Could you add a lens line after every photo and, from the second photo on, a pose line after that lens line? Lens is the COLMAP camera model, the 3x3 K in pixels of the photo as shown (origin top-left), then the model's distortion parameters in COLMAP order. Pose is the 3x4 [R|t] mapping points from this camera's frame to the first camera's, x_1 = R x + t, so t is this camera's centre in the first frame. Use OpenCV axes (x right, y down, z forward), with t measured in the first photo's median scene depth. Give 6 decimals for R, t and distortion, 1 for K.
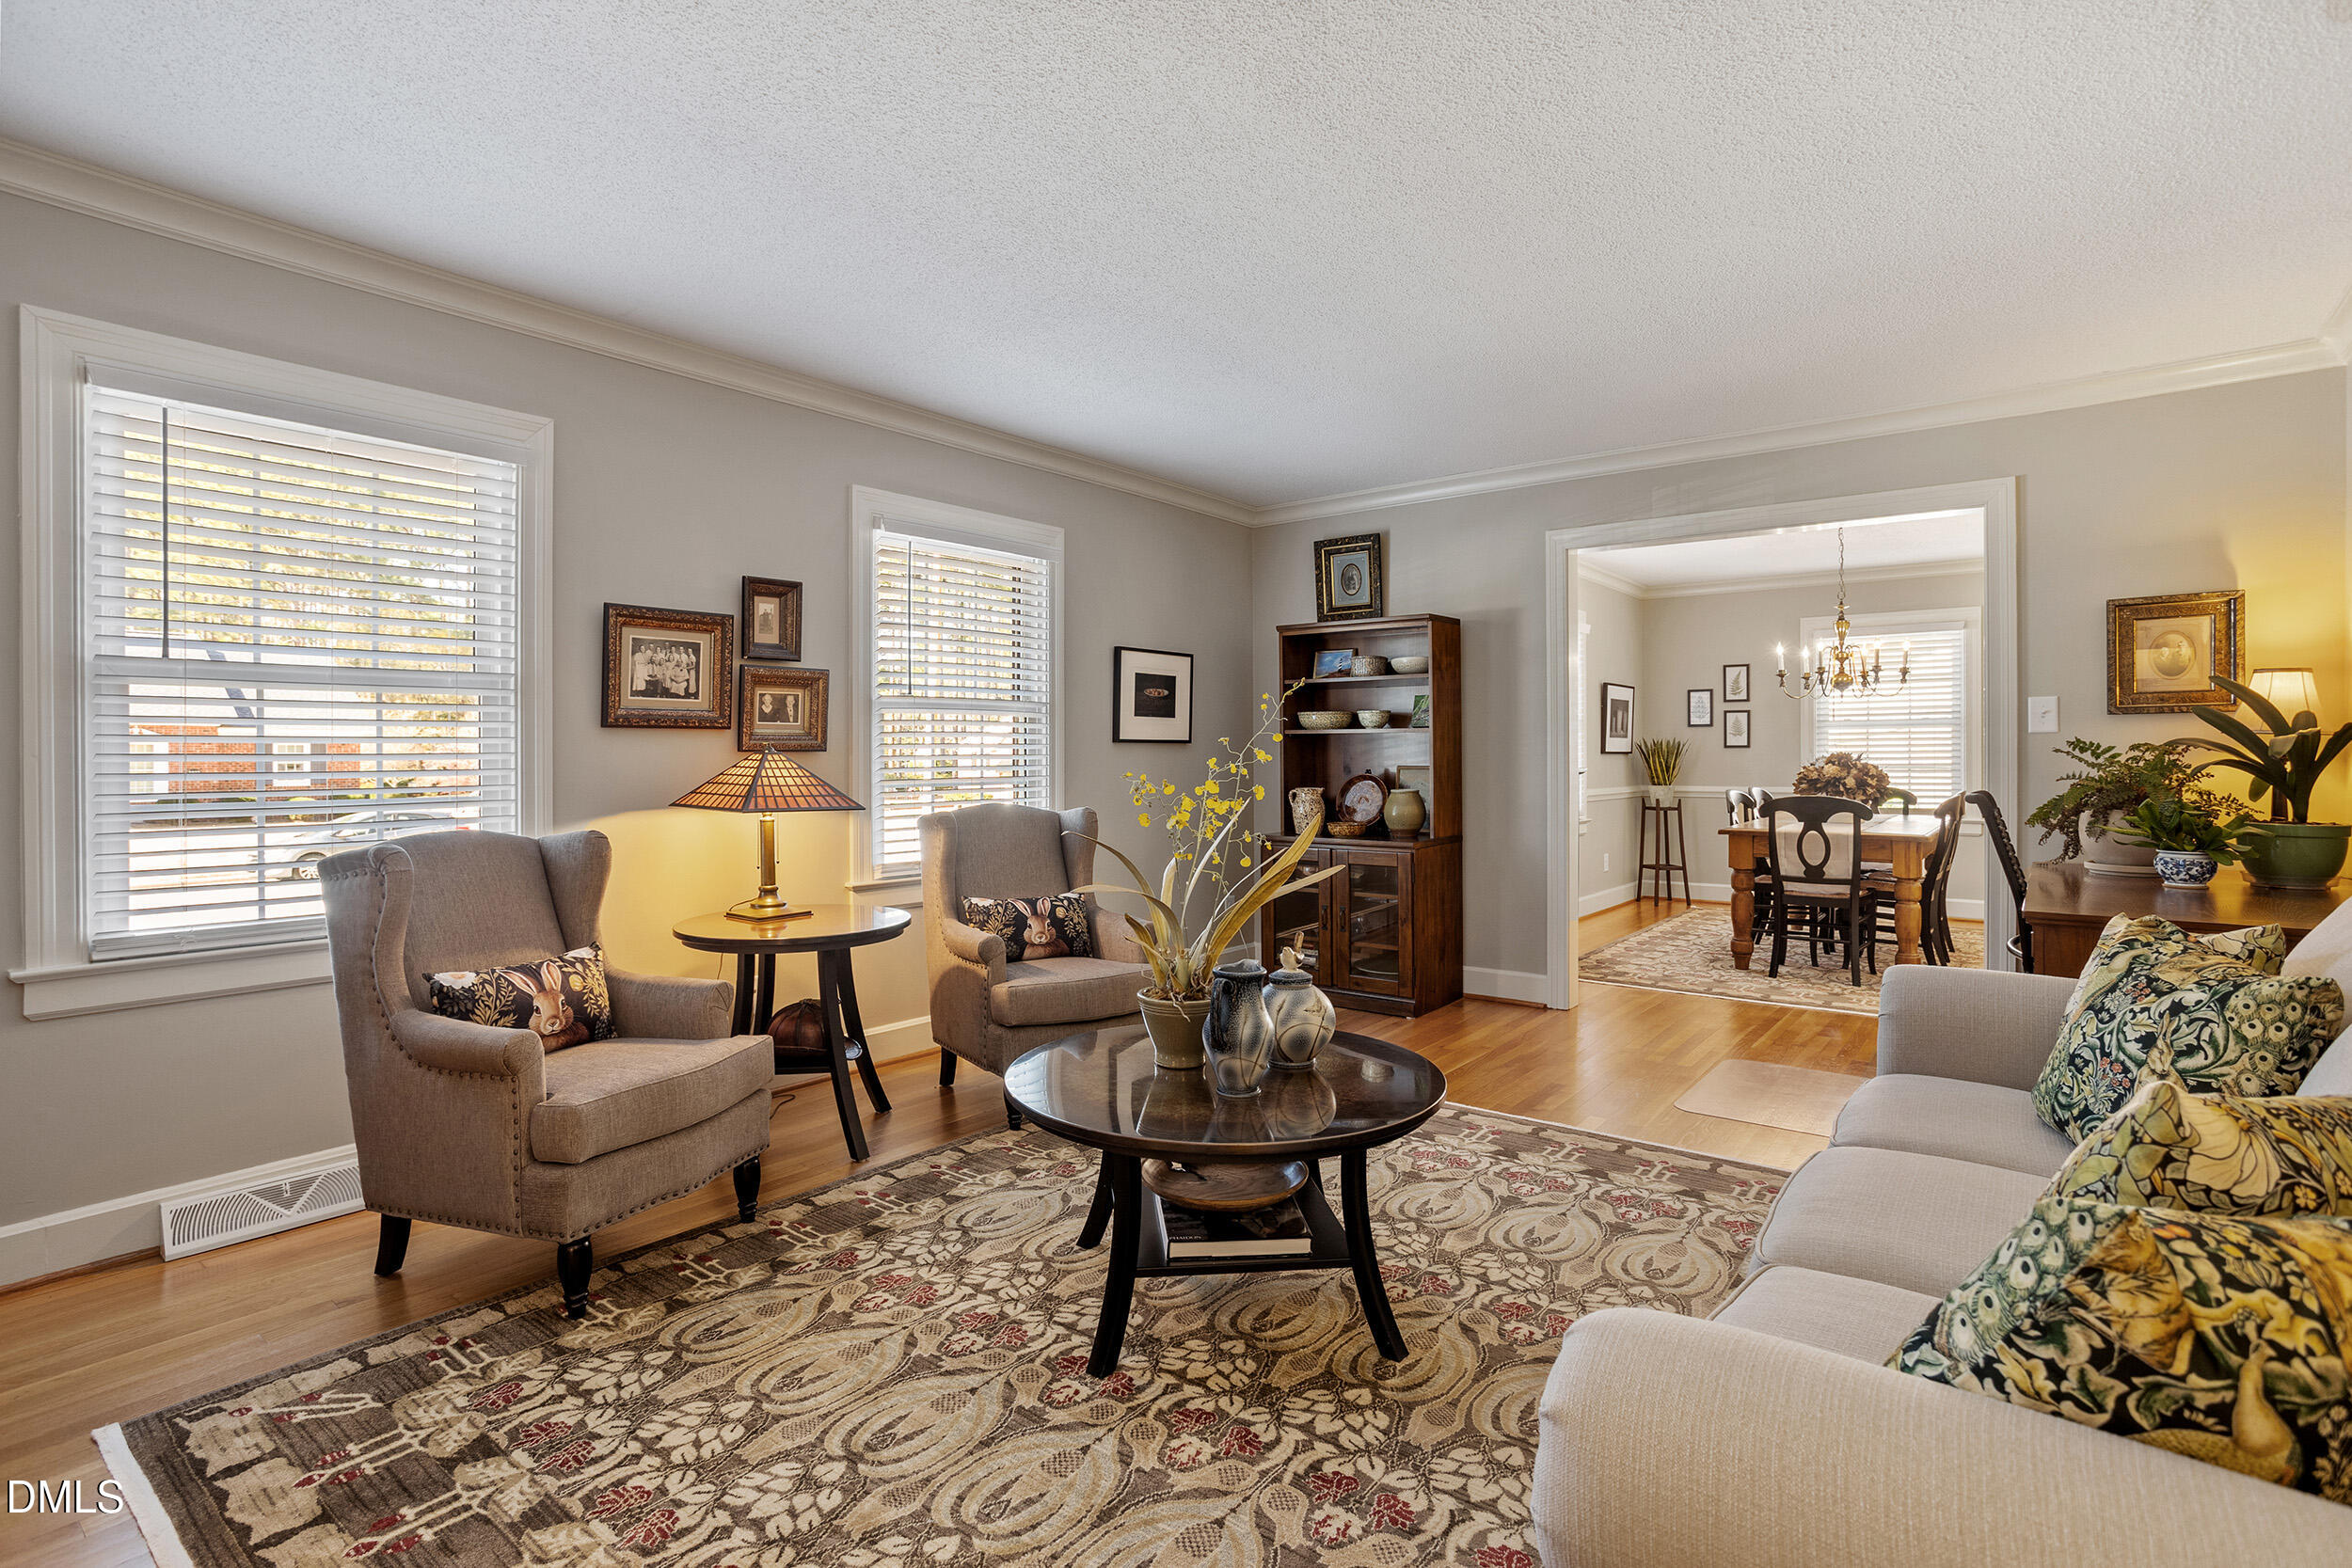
lens RADIAL K [[1156.4, 0, 1196.4], [0, 1156.4, 750.0], [0, 0, 1]] dist [-0.022993, 0.005487]
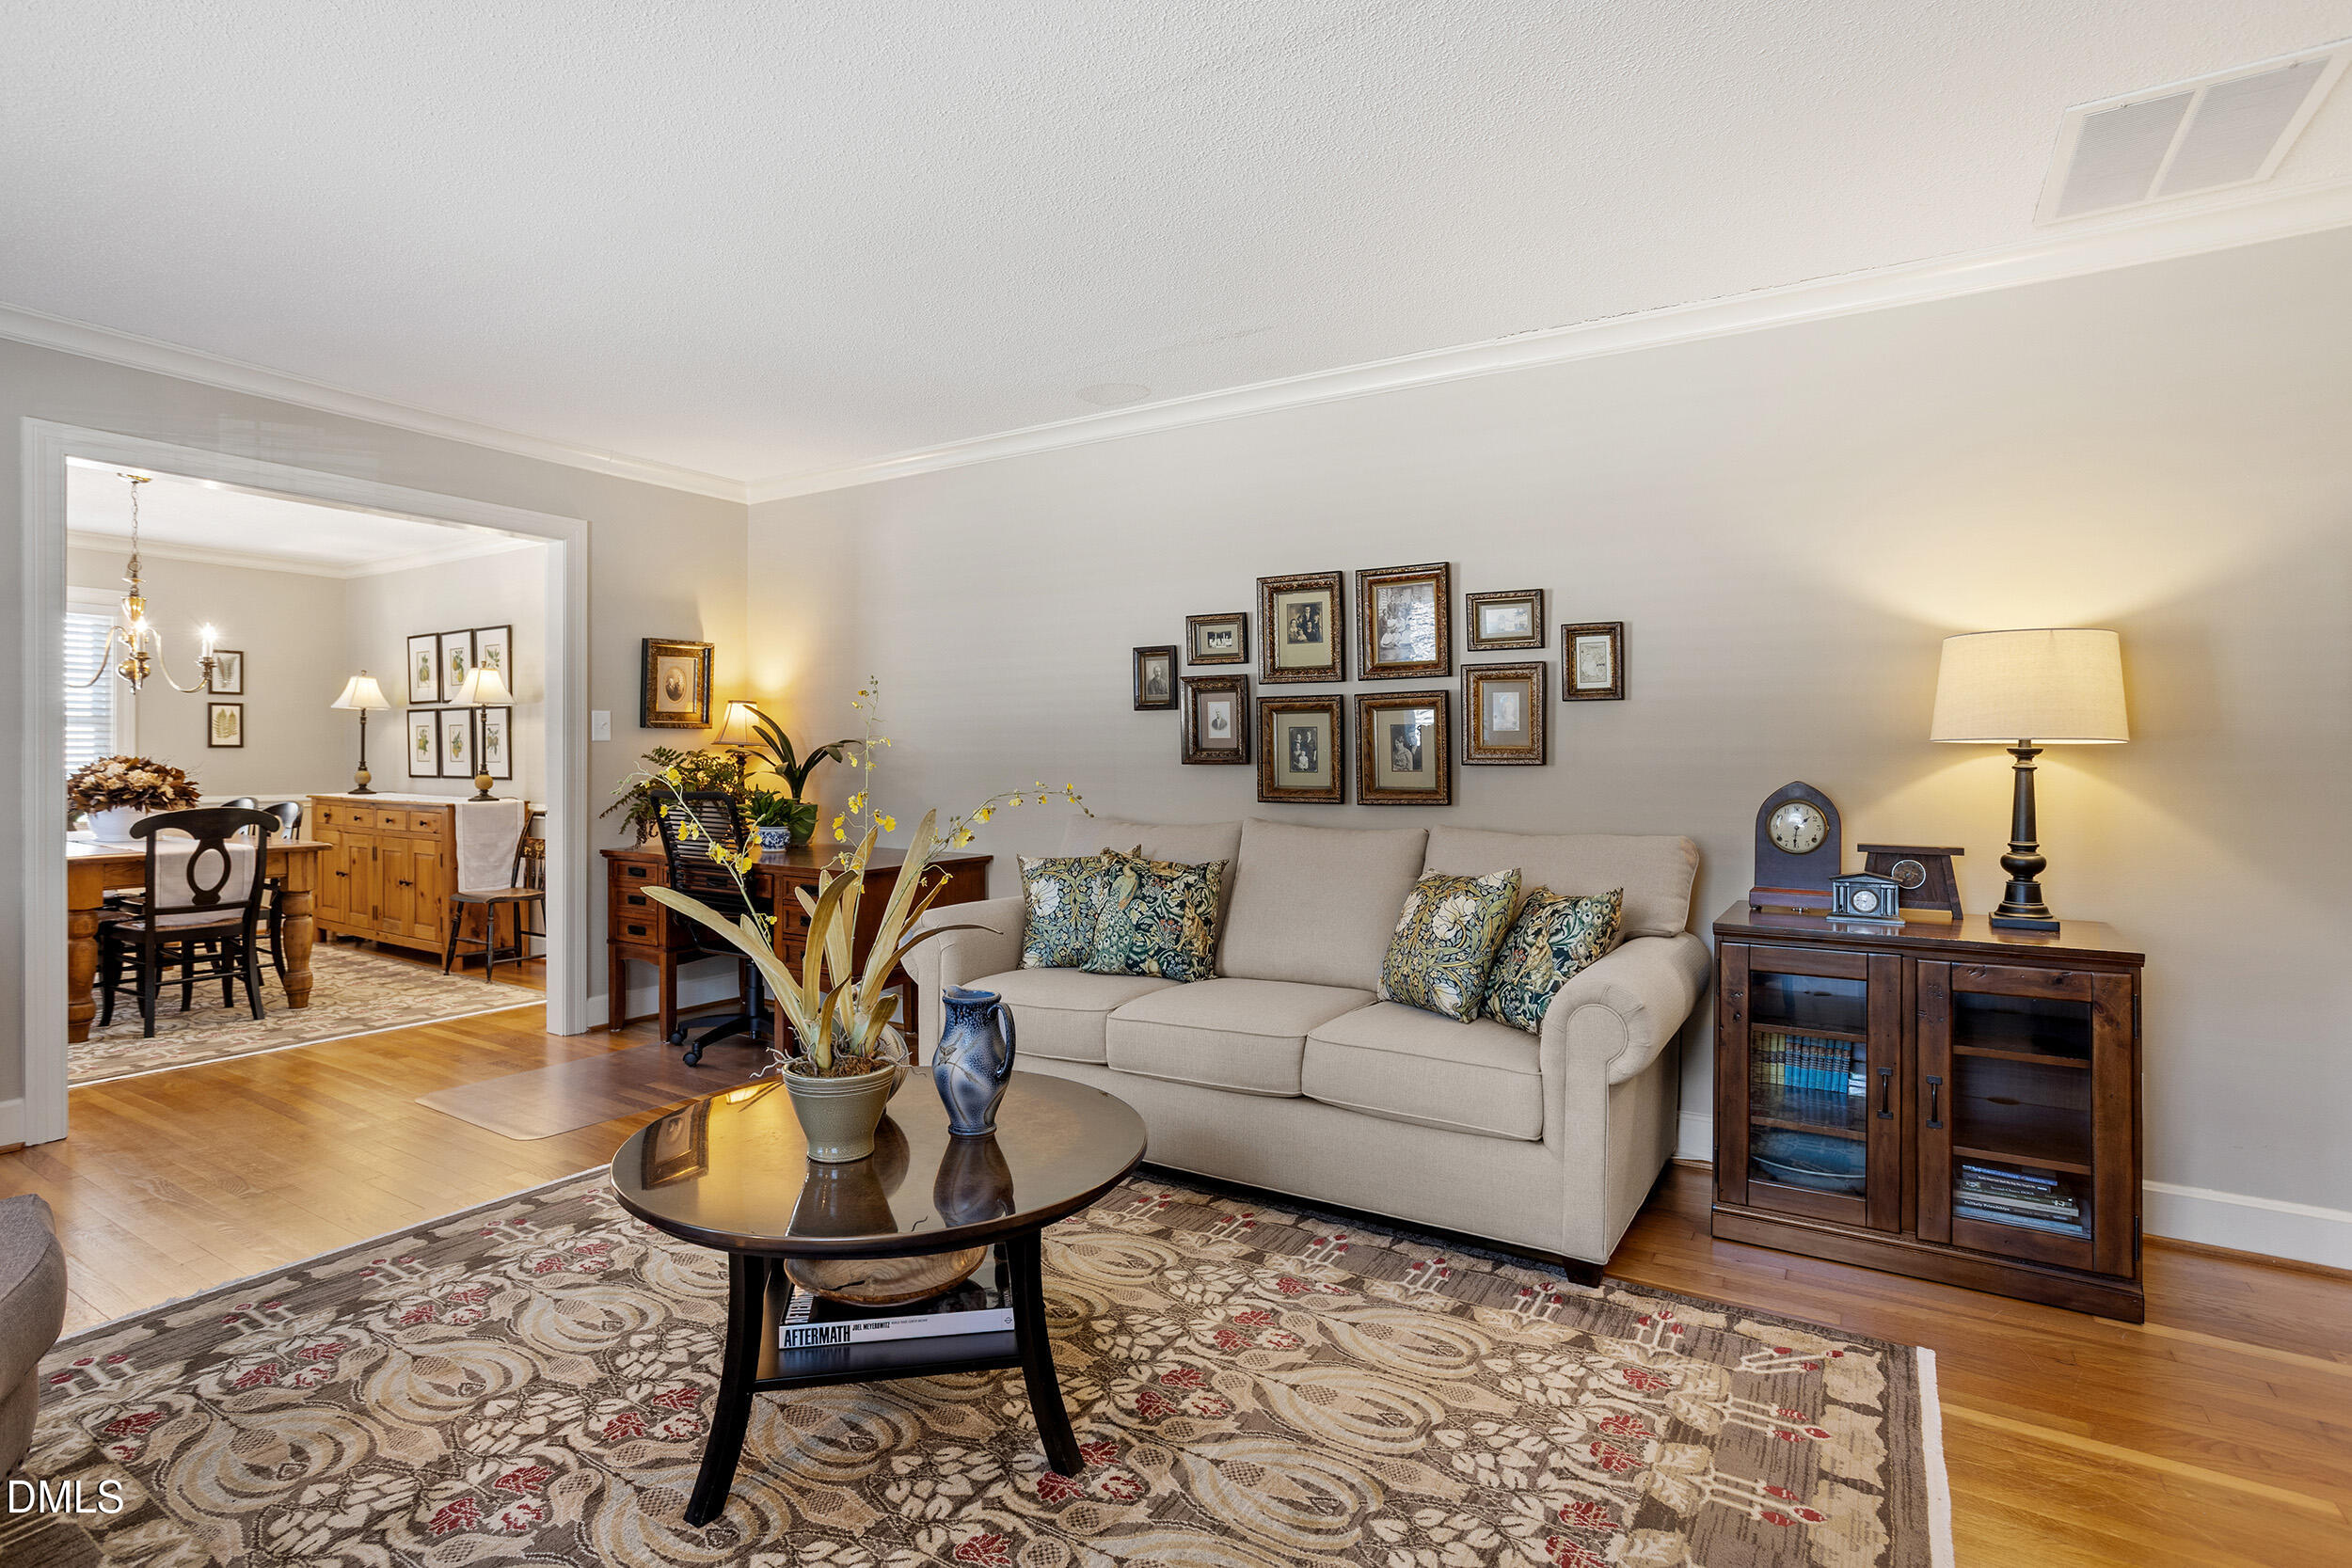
lens RADIAL K [[1156.4, 0, 1154.7], [0, 1156.4, 774.5], [0, 0, 1]] dist [-0.022993, 0.005487]
pose [[-0.106653, -0.007772, 0.994266, -0.625533], [-0.007443, 0.999948, 0.007018, 0.008227], [-0.994268, -0.006652, -0.106705, 0.682842]]
